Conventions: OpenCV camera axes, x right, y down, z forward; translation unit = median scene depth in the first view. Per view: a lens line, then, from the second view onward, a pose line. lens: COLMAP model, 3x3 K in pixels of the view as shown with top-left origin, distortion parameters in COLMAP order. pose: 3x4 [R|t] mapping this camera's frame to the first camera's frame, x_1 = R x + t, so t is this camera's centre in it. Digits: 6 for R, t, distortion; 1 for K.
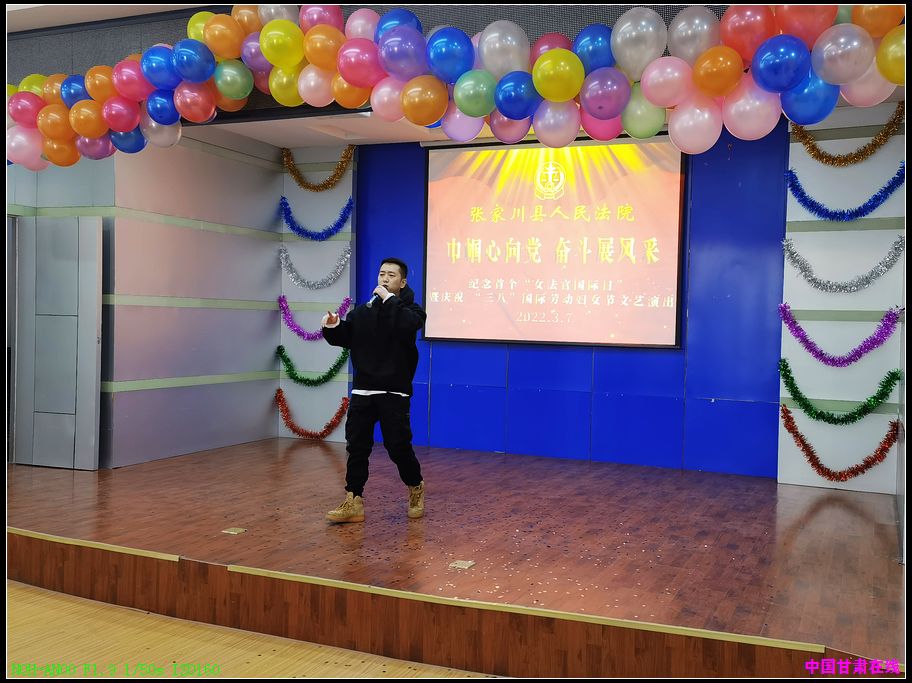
lens RADIAL K [[901.3, 0, 464.5], [0, 901.3, 349.4], [0, 0, 1]] dist [0.090514, 0.000000]
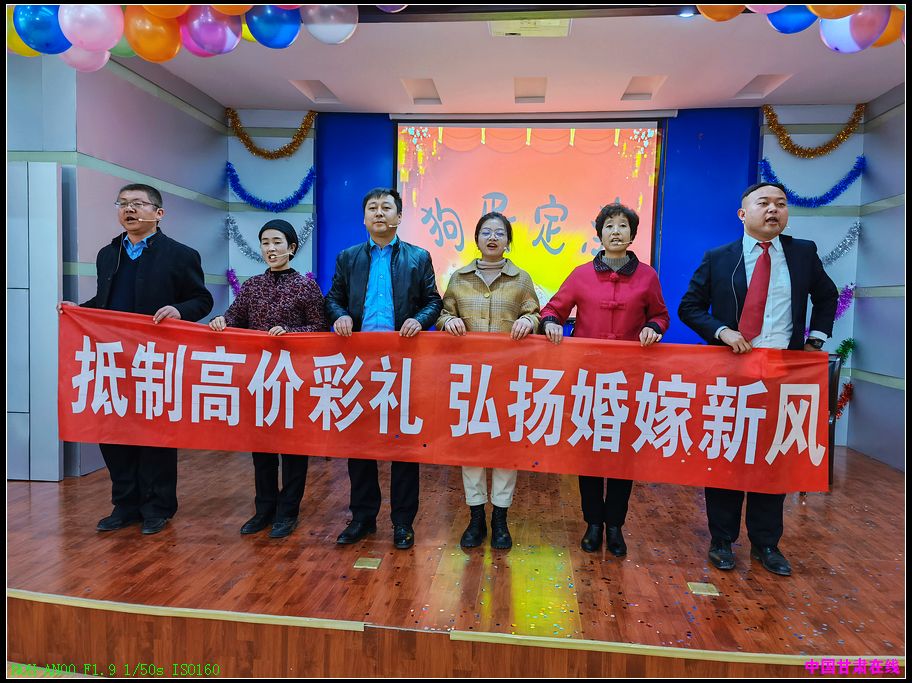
lens RADIAL K [[690.0, 0, 458.2], [0, 690.0, 345.7], [0, 0, 1]] dist [0.132728, -0.133175]
pose [[0.947831, -0.020570, 0.318110, -0.238062], [0.008755, 0.999219, 0.038525, -0.006720], [-0.318654, -0.033730, 0.947271, 0.266126]]
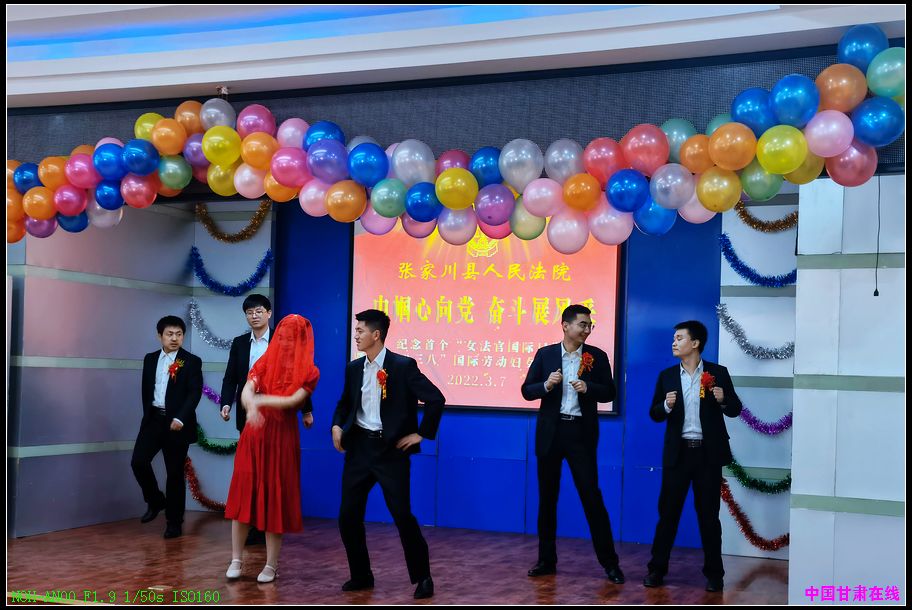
lens RADIAL K [[1058.2, 0, 481.9], [0, 1058.2, 388.7], [0, 0, 1]] dist [0.034280, 0.000000]
pose [[0.996835, 0.006768, 0.079215, 0.006497], [-0.004773, 0.999667, -0.025350, 0.000492], [-0.079361, 0.024892, 0.996535, -0.100551]]
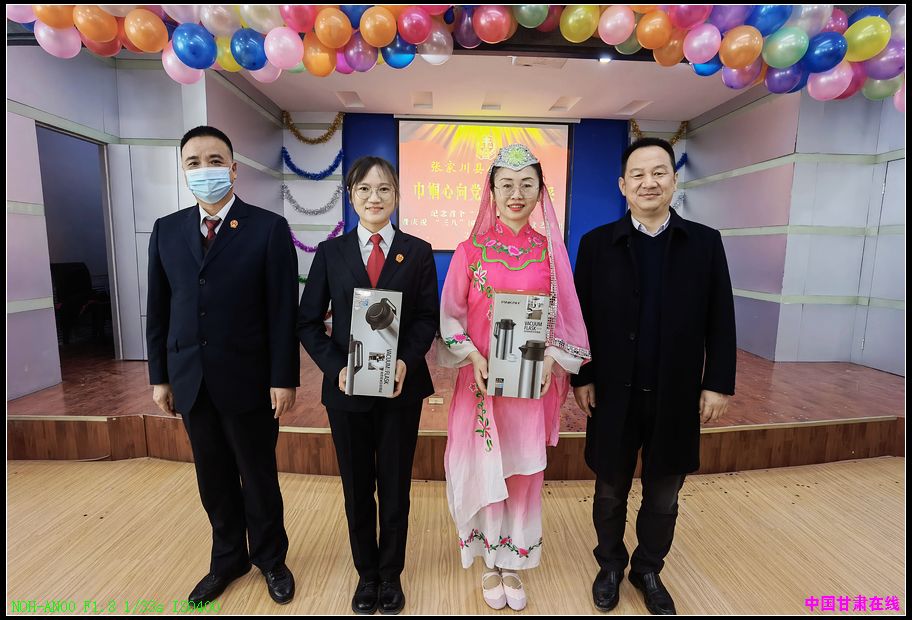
lens RADIAL K [[463.6, 0, 451.6], [0, 463.6, 314.9], [0, 0, 1]] dist [-0.054155, 0.015361]
pose [[0.900279, -0.071083, 0.429471, -0.323832], [0.018511, 0.991937, 0.125375, 0.002093], [-0.434920, -0.104922, 0.894335, 0.278926]]
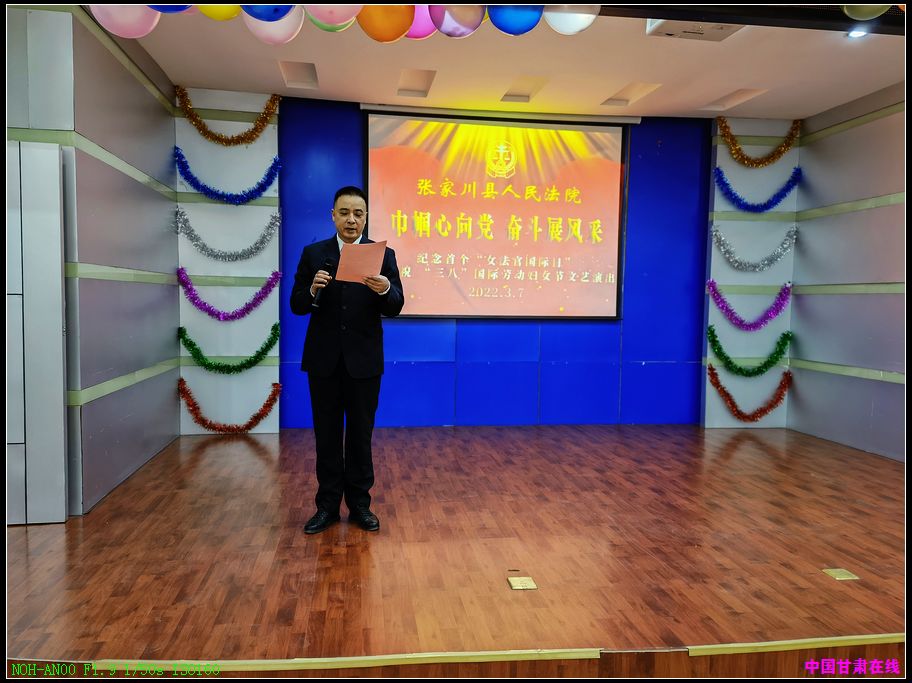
lens RADIAL K [[690.0, 0, 456.1], [0, 690.0, 344.9], [0, 0, 1]] dist [0.132728, -0.133175]
pose [[0.840926, -0.046137, 0.539180, -0.386667], [0.022654, 0.998487, 0.050109, -0.016448], [-0.540676, -0.029923, 0.840699, 0.357582]]
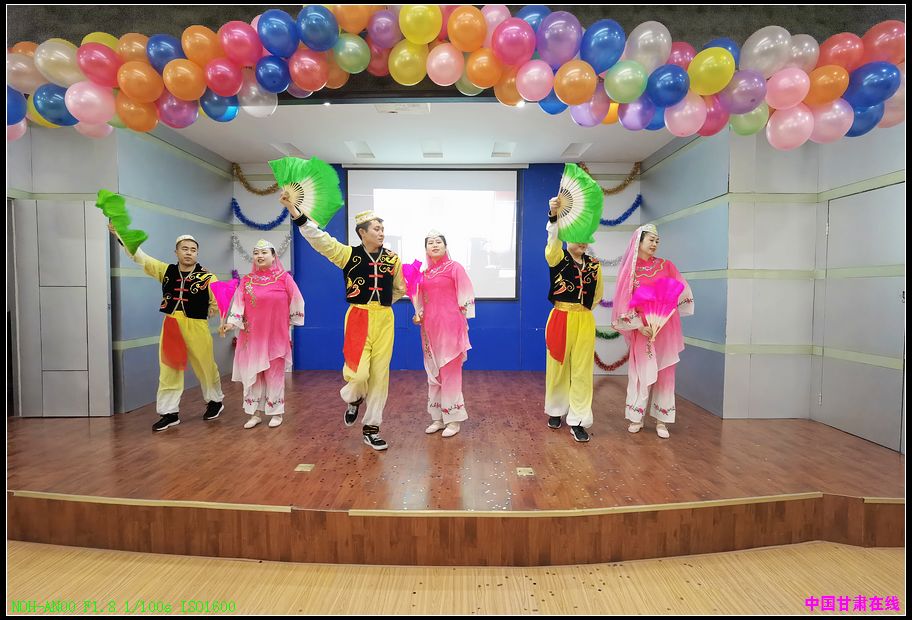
lens RADIAL K [[463.6, 0, 455.6], [0, 463.6, 311.1], [0, 0, 1]] dist [-0.054155, 0.015361]
pose [[0.916645, -0.037396, 0.397949, -0.196256], [0.029611, 0.999231, 0.025693, -0.004931], [-0.398604, -0.011768, 0.917048, 0.255540]]
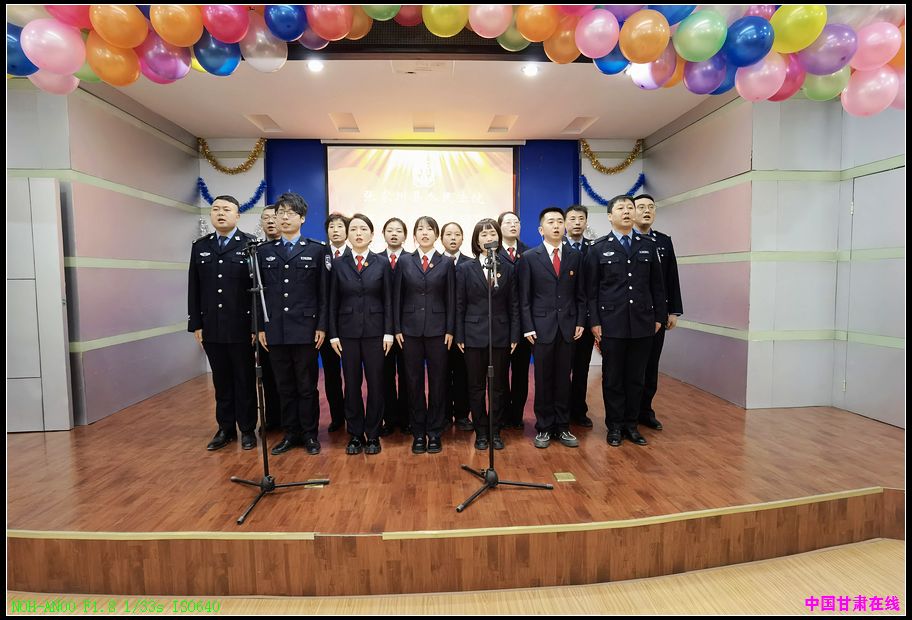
lens RADIAL K [[479.4, 0, 454.7], [0, 479.4, 312.3], [0, 0, 1]] dist [-0.053113, 0.015896]
pose [[0.885697, -0.065811, 0.459575, -0.224819], [0.044591, 0.997384, 0.056889, -0.007681], [-0.462117, -0.029894, 0.886315, 0.303224]]
